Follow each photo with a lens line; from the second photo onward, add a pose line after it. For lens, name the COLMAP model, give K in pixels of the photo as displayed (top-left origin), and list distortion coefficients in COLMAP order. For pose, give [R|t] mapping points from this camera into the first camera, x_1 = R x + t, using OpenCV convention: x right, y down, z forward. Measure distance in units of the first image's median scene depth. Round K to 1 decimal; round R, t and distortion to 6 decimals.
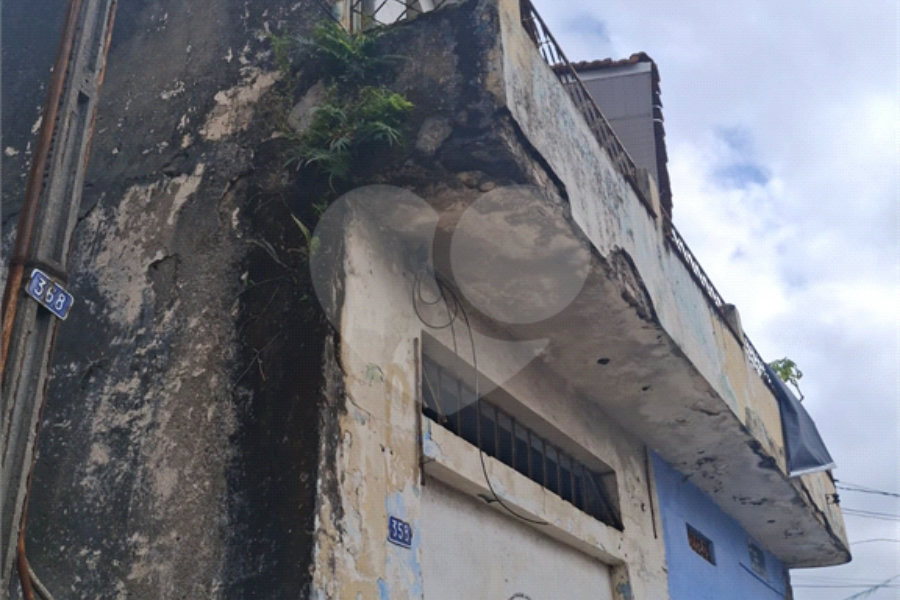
lens RADIAL K [[882.0, 0, 448.8], [0, 882.0, 295.6], [0, 0, 1]] dist [0.166396, -0.413265]
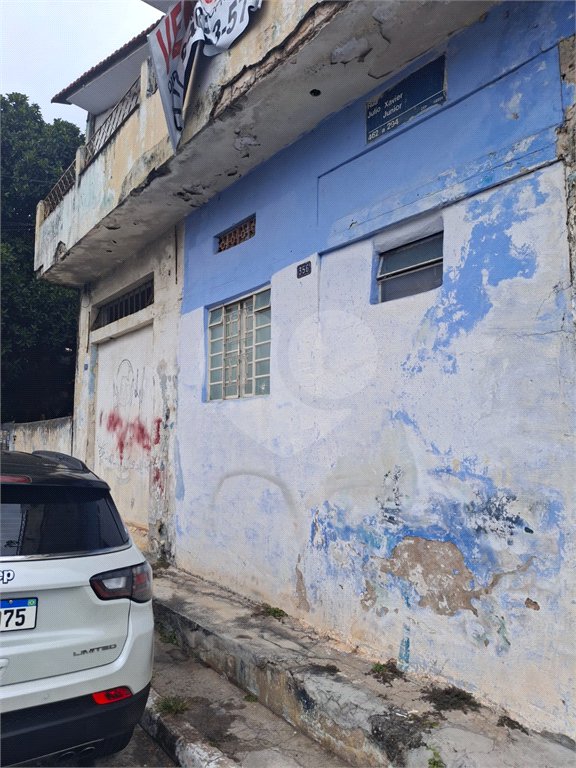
lens RADIAL K [[566.2, 0, 282.8], [0, 566.2, 378.2], [0, 0, 1]] dist [0.081795, -0.156537]
pose [[-0.409910, -0.058535, -0.910246, 1.864839], [0.456087, 0.851072, -0.260119, 1.332763], [0.789910, -0.521776, -0.322166, 2.402174]]
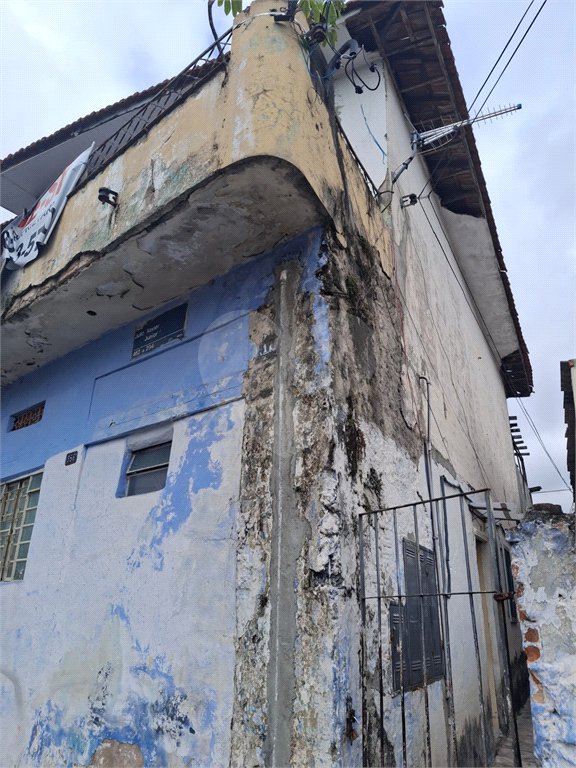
lens RADIAL K [[561.2, 0, 291.0], [0, 561.2, 381.1], [0, 0, 1]] dist [0.079229, -0.148072]
pose [[-0.197968, -0.346595, -0.916886, 1.906670], [0.468349, 0.788270, -0.399099, 1.456694], [0.861079, -0.508432, 0.006275, 2.690754]]
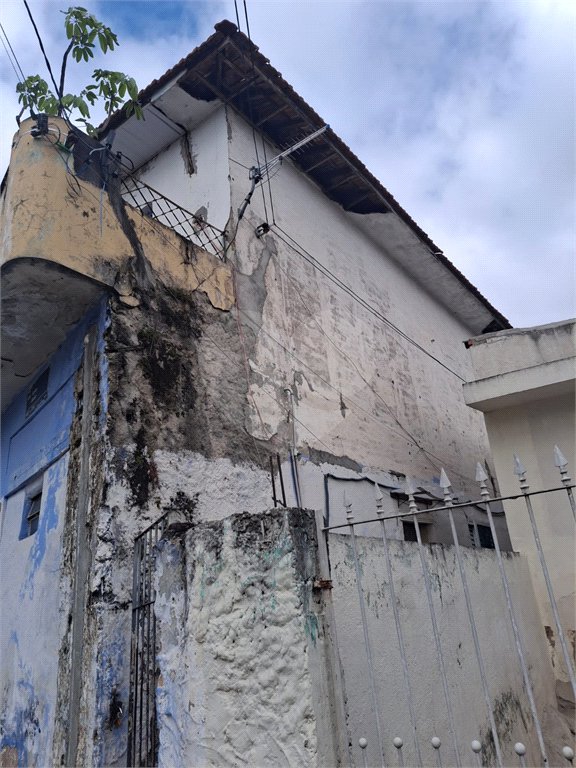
lens RADIAL K [[563.4, 0, 303.5], [0, 563.4, 371.7], [0, 0, 1]] dist [-0.006216, -0.004971]
pose [[-0.353711, -0.301810, -0.885324, 1.915906], [0.548358, 0.699883, -0.457676, 1.735130], [0.757754, -0.647360, -0.082057, 3.176003]]
